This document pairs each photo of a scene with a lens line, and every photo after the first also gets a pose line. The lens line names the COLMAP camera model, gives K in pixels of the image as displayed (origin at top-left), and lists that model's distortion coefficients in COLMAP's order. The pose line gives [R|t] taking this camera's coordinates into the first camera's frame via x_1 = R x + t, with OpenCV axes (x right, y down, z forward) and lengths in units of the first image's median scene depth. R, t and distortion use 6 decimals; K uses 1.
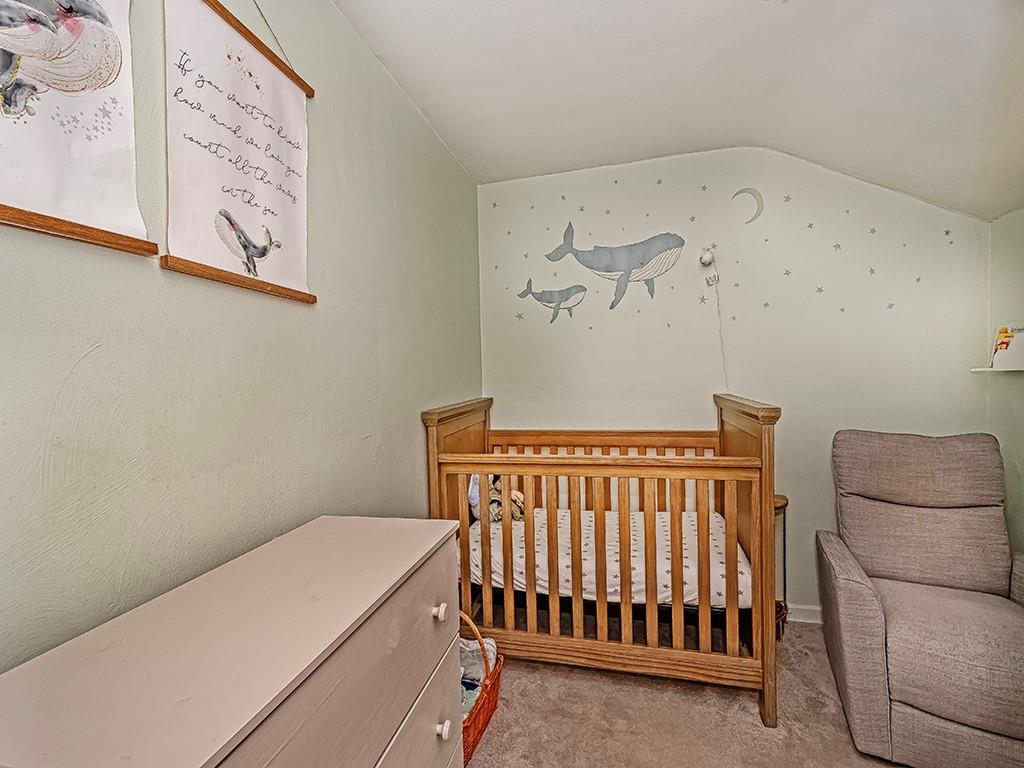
lens RADIAL K [[456.8, 0, 515.0], [0, 456.8, 376.9], [0, 0, 1]] dist [0.003994, -0.000231]
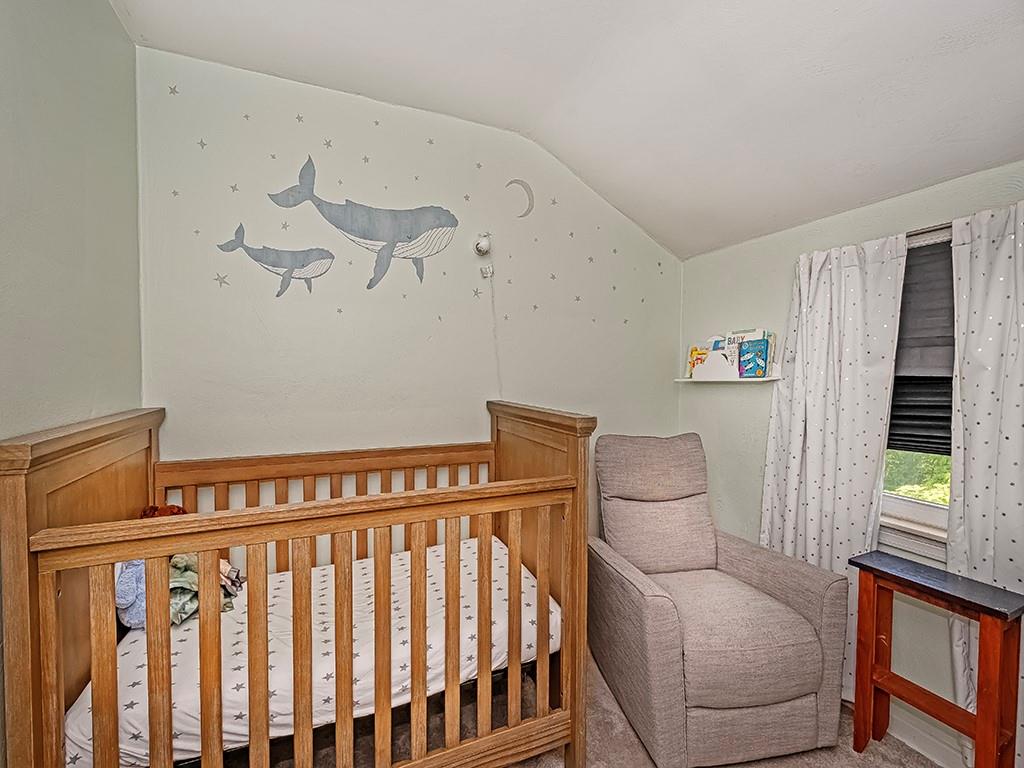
lens RADIAL K [[462.7, 0, 535.0], [0, 462.7, 388.7], [0, 0, 1]] dist [0.004642, -0.000195]
pose [[0.792952, 0.013228, 0.609141, -0.051887], [-0.022719, 0.999711, 0.007865, 0.007125], [-0.608861, -0.020075, 0.793023, 0.319496]]
